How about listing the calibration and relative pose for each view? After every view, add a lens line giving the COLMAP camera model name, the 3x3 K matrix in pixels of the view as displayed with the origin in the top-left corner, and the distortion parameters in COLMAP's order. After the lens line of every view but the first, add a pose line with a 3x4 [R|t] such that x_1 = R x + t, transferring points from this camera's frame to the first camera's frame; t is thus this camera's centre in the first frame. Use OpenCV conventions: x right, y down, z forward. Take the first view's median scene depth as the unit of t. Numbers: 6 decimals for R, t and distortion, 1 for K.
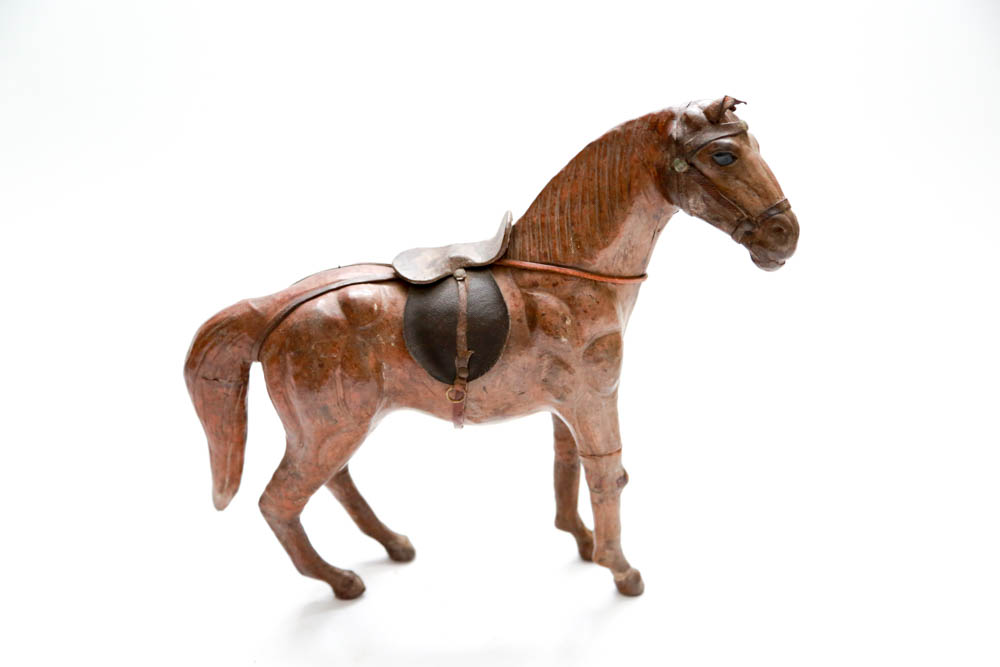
lens RADIAL K [[1623.2, 0, 497.6], [0, 1623.2, 332.8], [0, 0, 1]] dist [-0.007069, 0.000000]
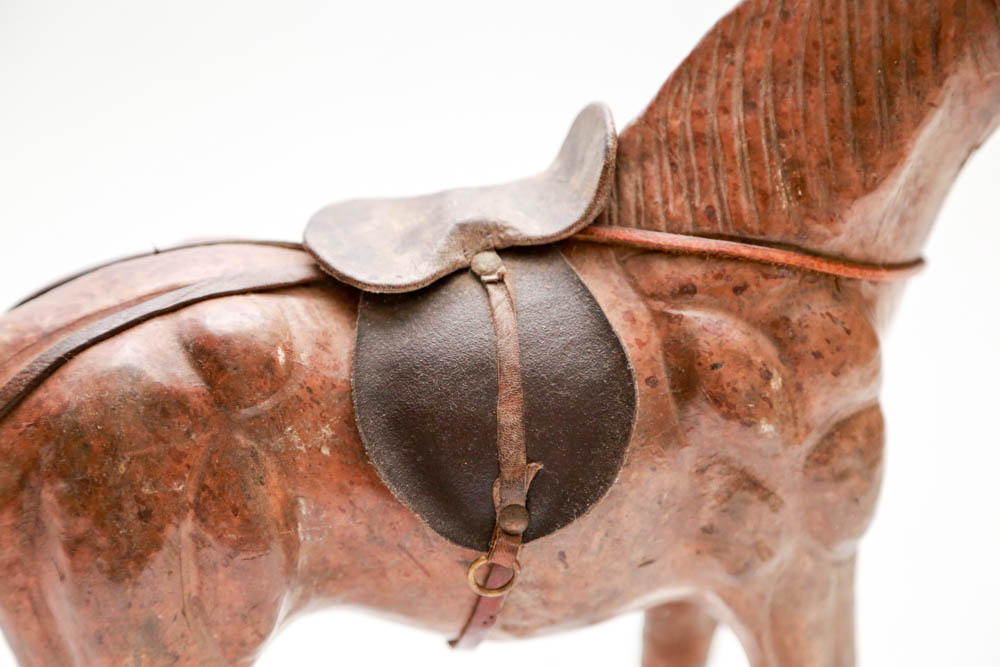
lens RADIAL K [[2724.4, 0, 503.5], [0, 2724.4, 331.6], [0, 0, 1]] dist [0.337087, 0.000000]
pose [[0.979601, -0.023833, 0.199535, -0.152897], [0.021969, 0.999692, 0.011548, -0.028070], [-0.199749, -0.006929, 0.979823, 0.356285]]
